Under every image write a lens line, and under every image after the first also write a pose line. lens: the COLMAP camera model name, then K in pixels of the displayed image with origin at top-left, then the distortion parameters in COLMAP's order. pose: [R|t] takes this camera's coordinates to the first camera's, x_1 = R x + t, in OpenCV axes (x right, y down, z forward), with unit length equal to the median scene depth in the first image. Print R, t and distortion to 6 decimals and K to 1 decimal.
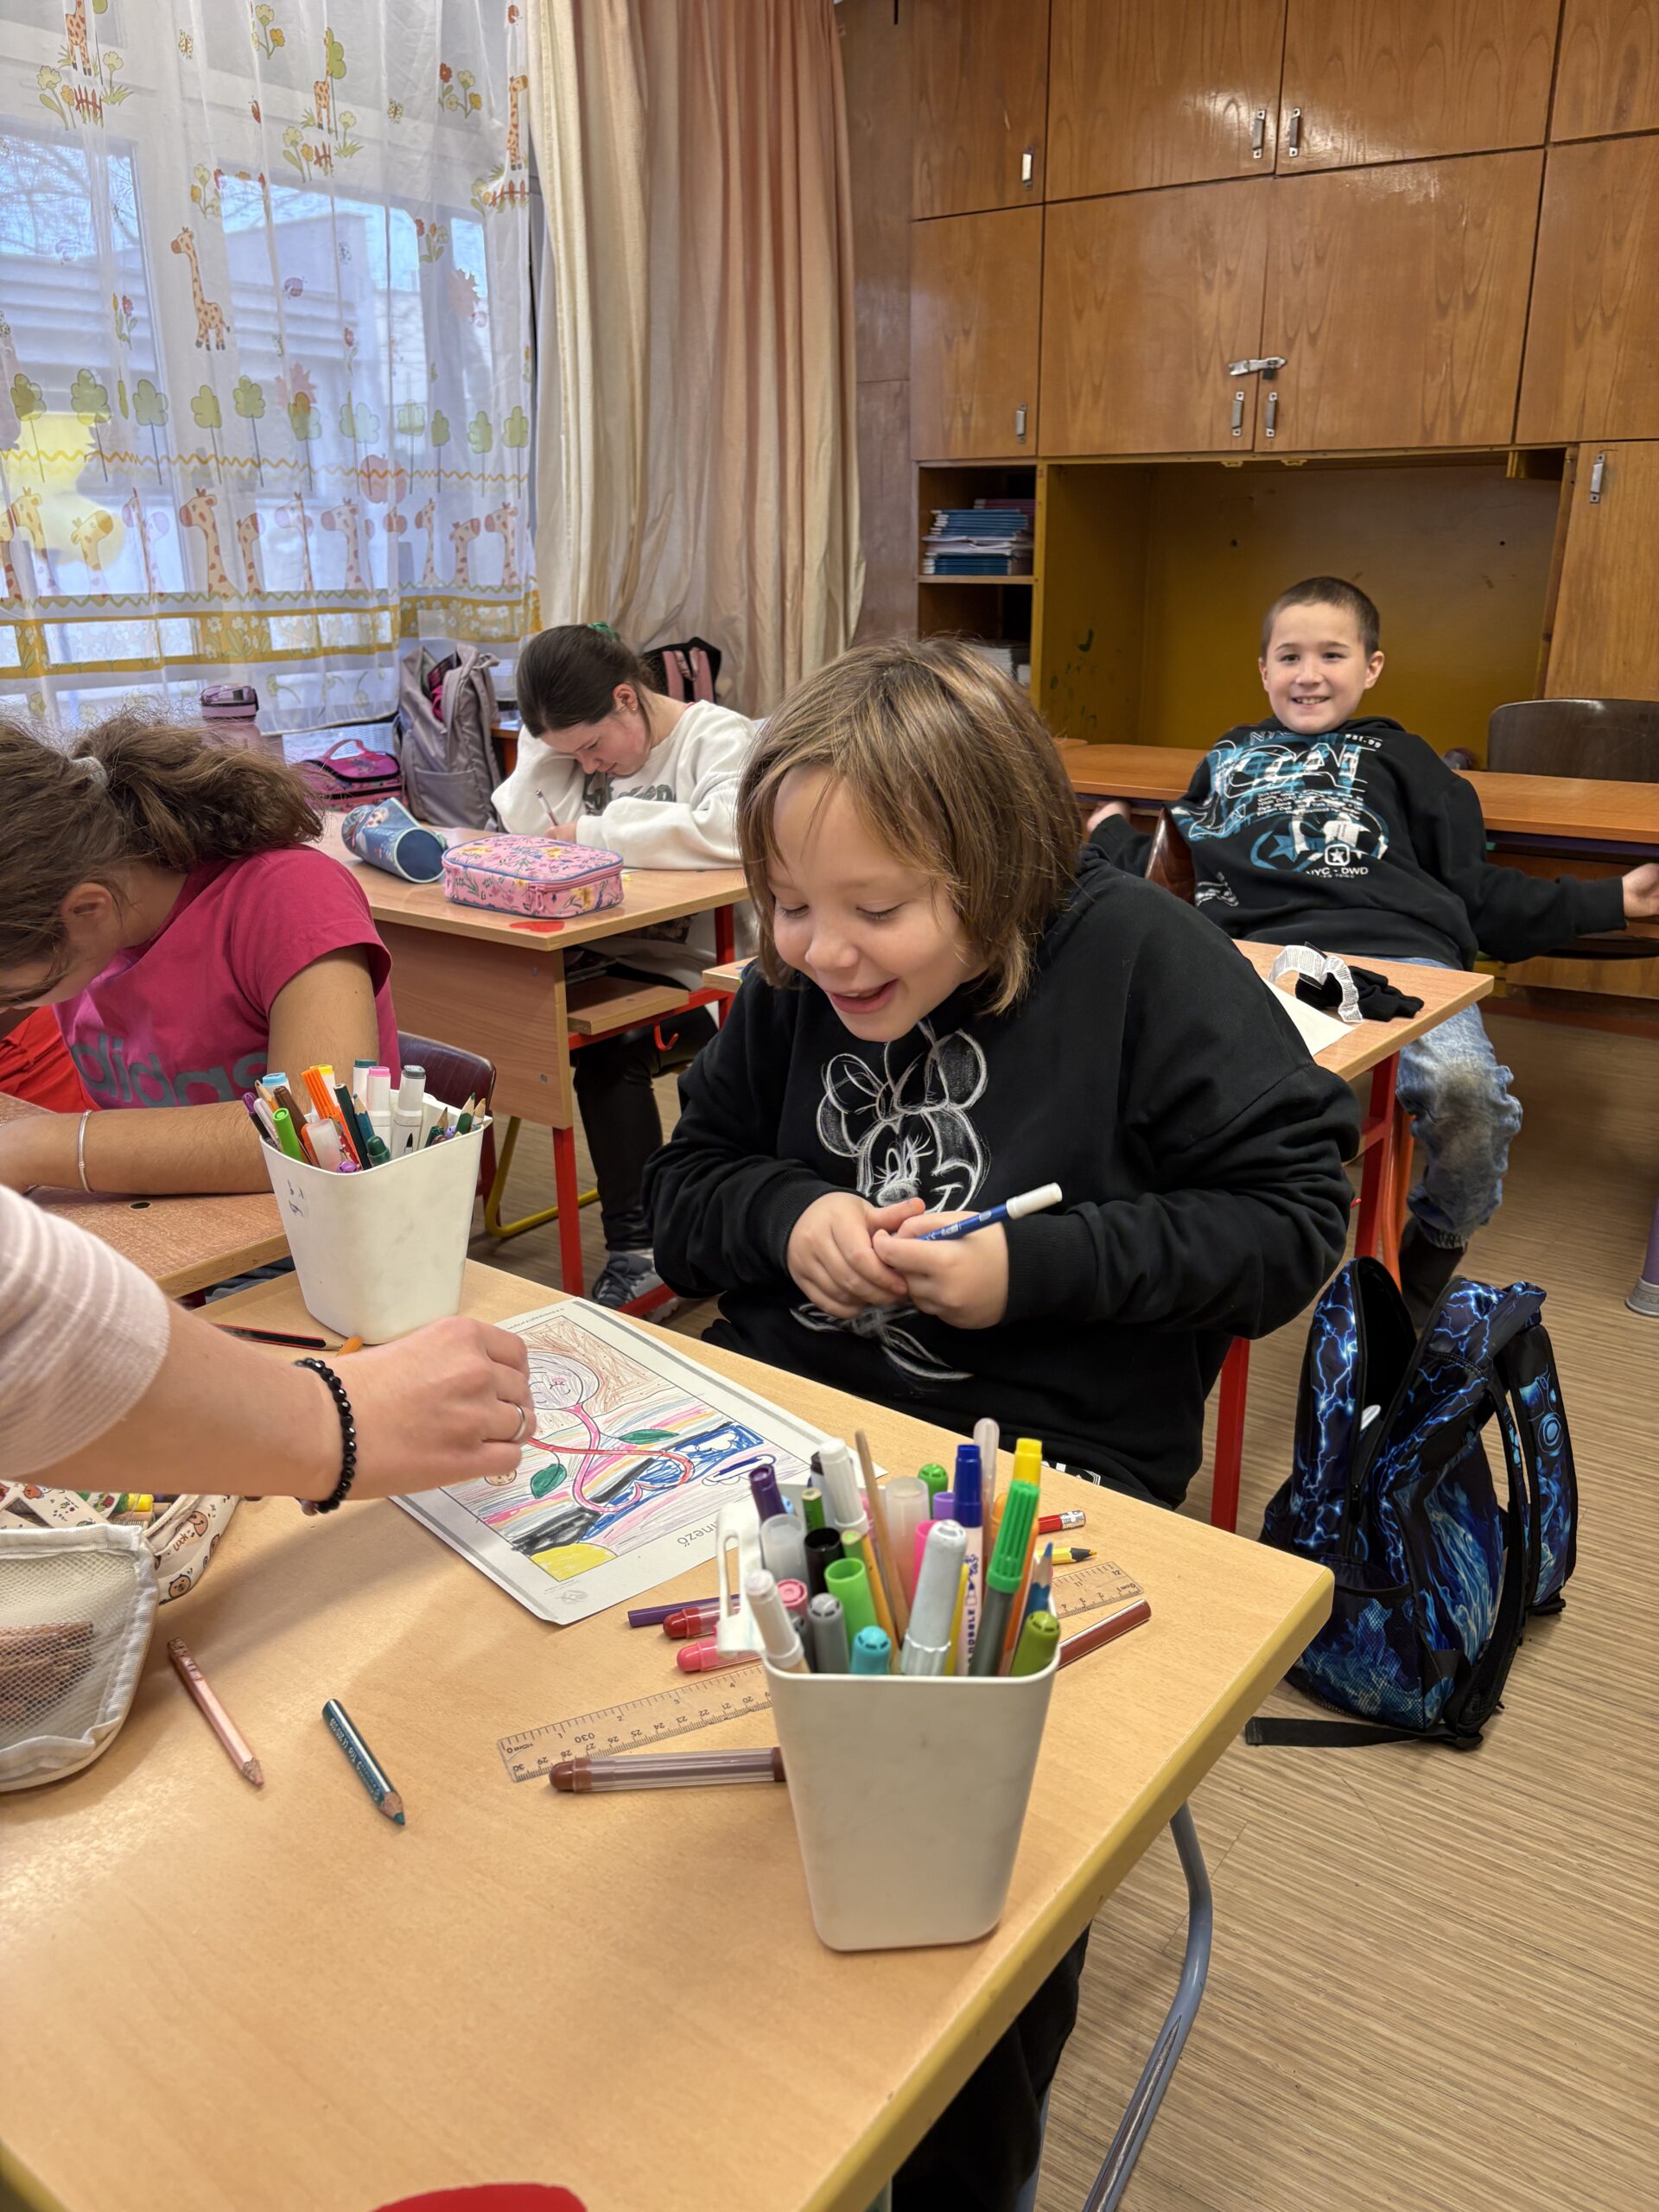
lens RADIAL K [[1684.6, 0, 827.7], [0, 1684.6, 1114.7], [0, 0, 1]] dist [0.048813, -0.046065]
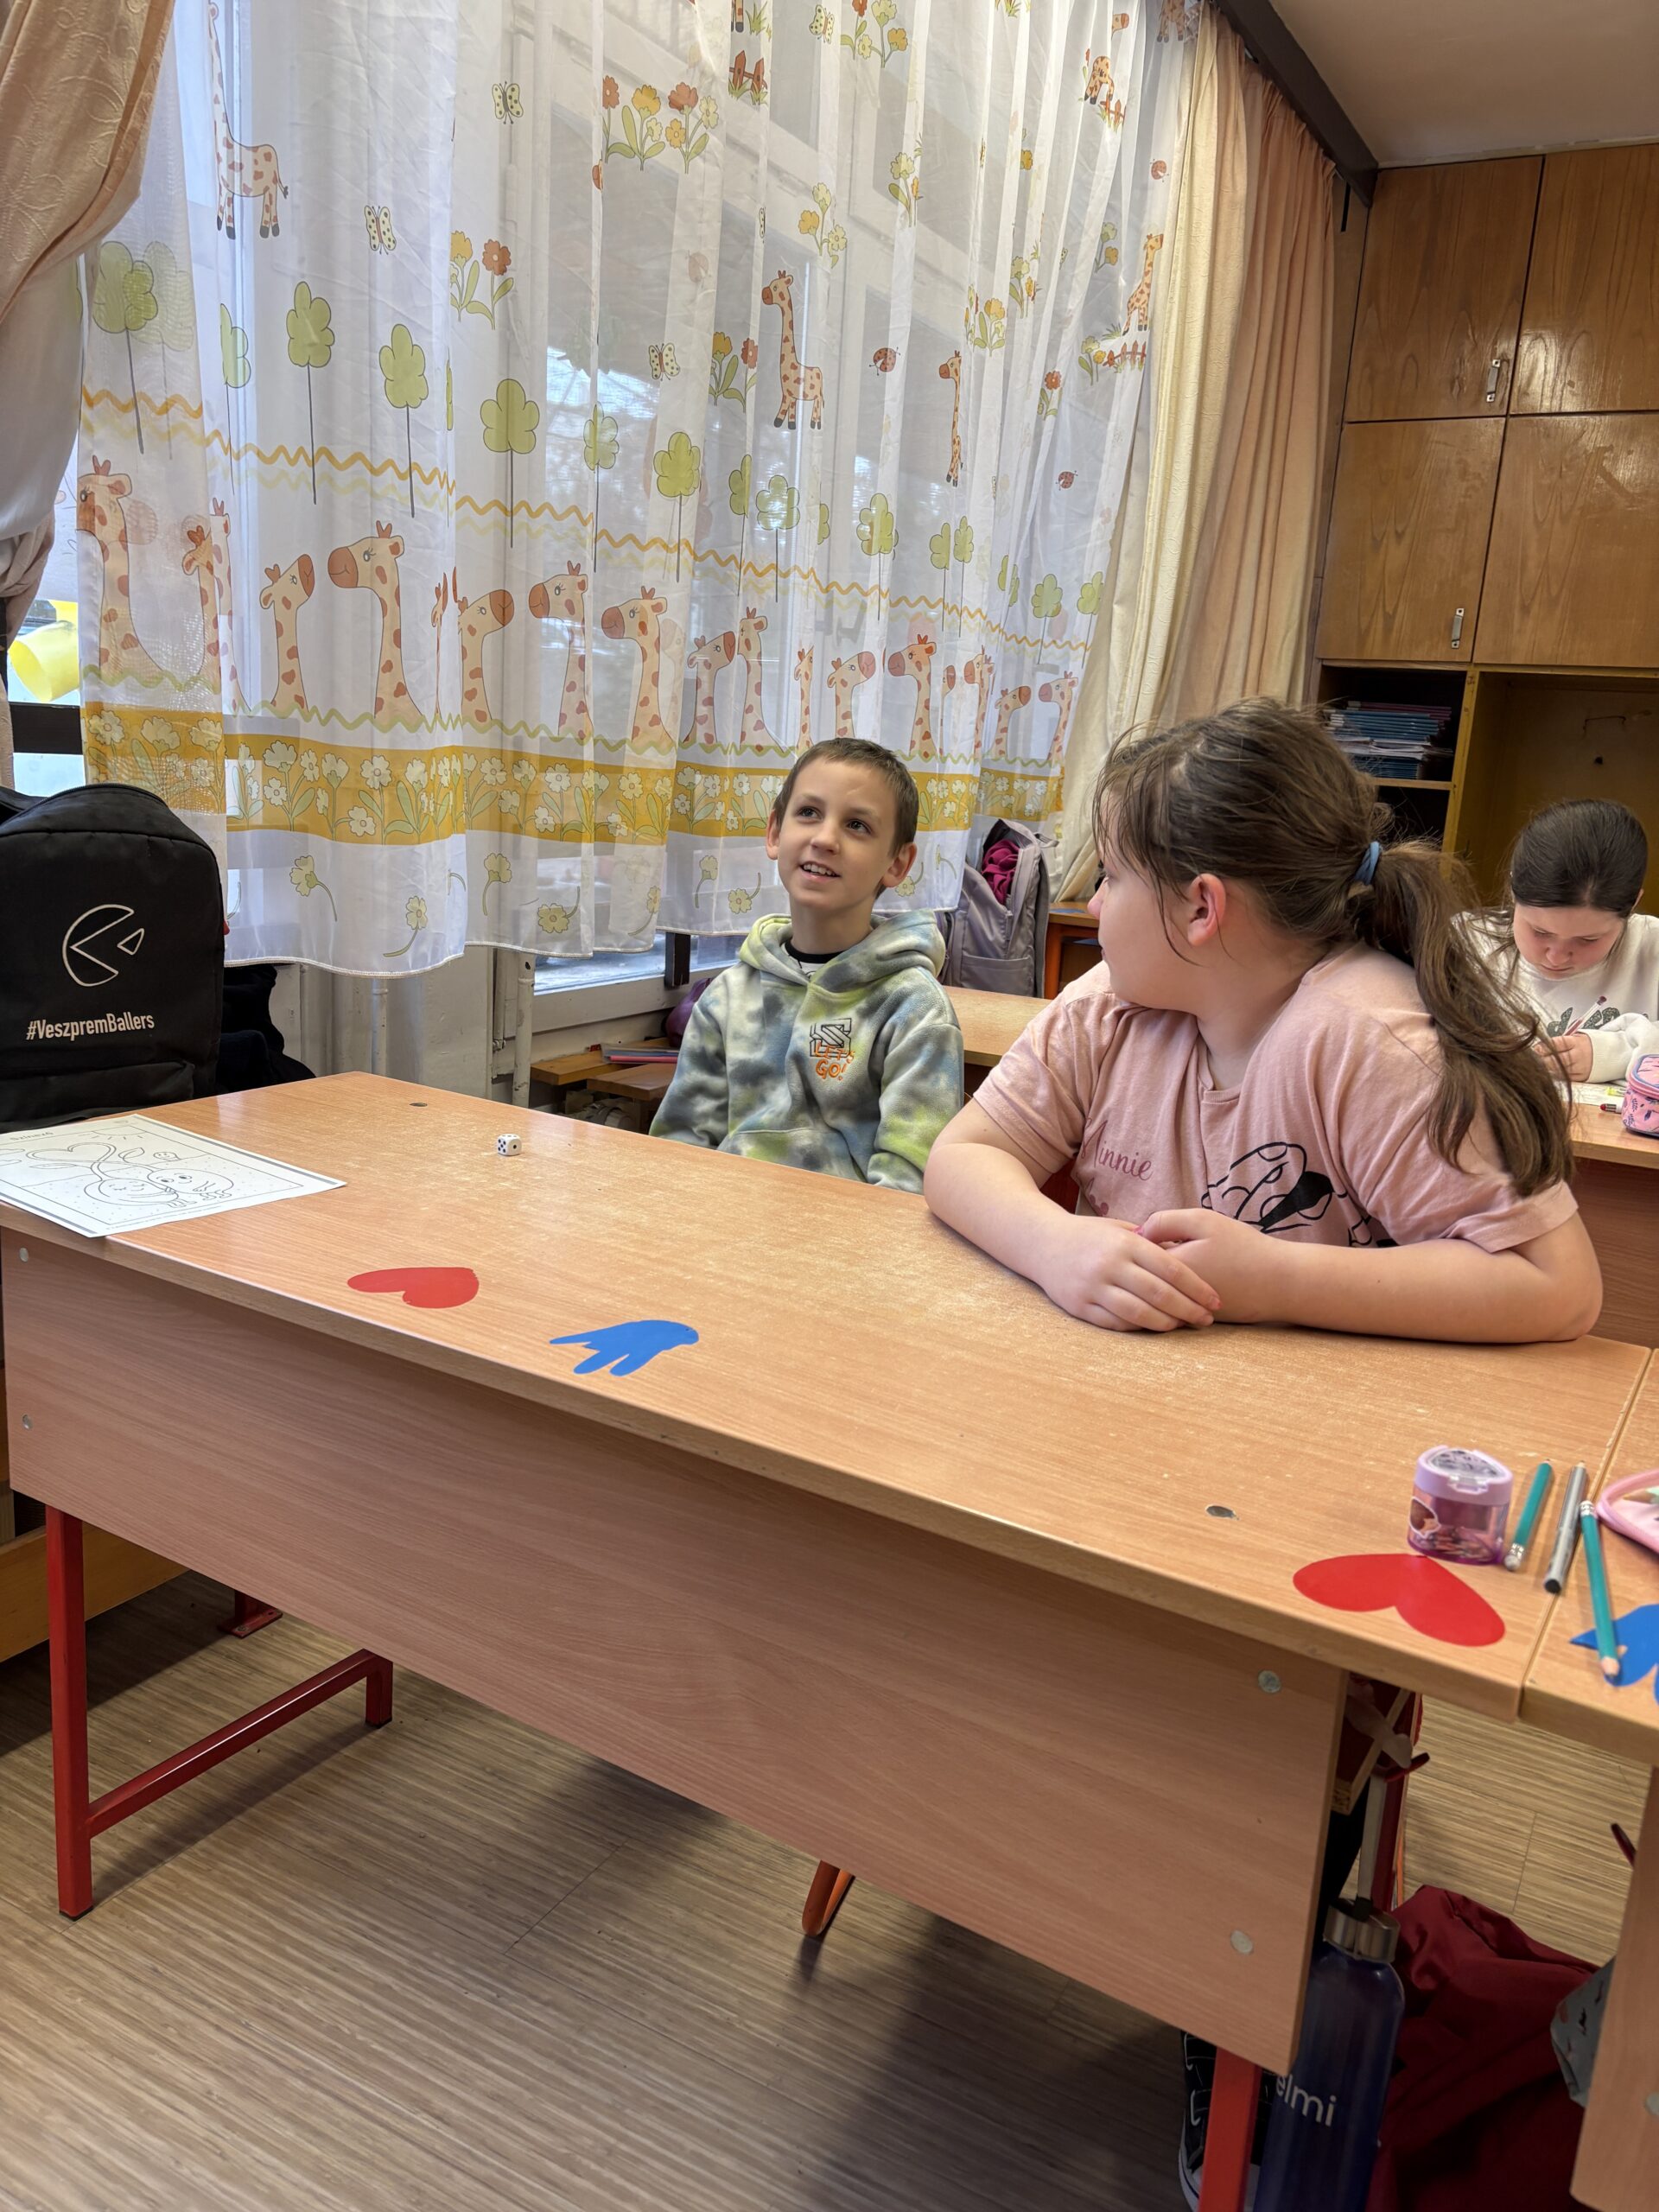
lens RADIAL K [[1684.6, 0, 827.4], [0, 1684.6, 1116.5], [0, 0, 1]] dist [0.048813, -0.046065]
pose [[0.991937, 0.037546, 0.121043, -0.354010], [-0.024667, 0.994040, -0.106190, -0.018613], [-0.124309, 0.102348, 0.986951, 0.115931]]
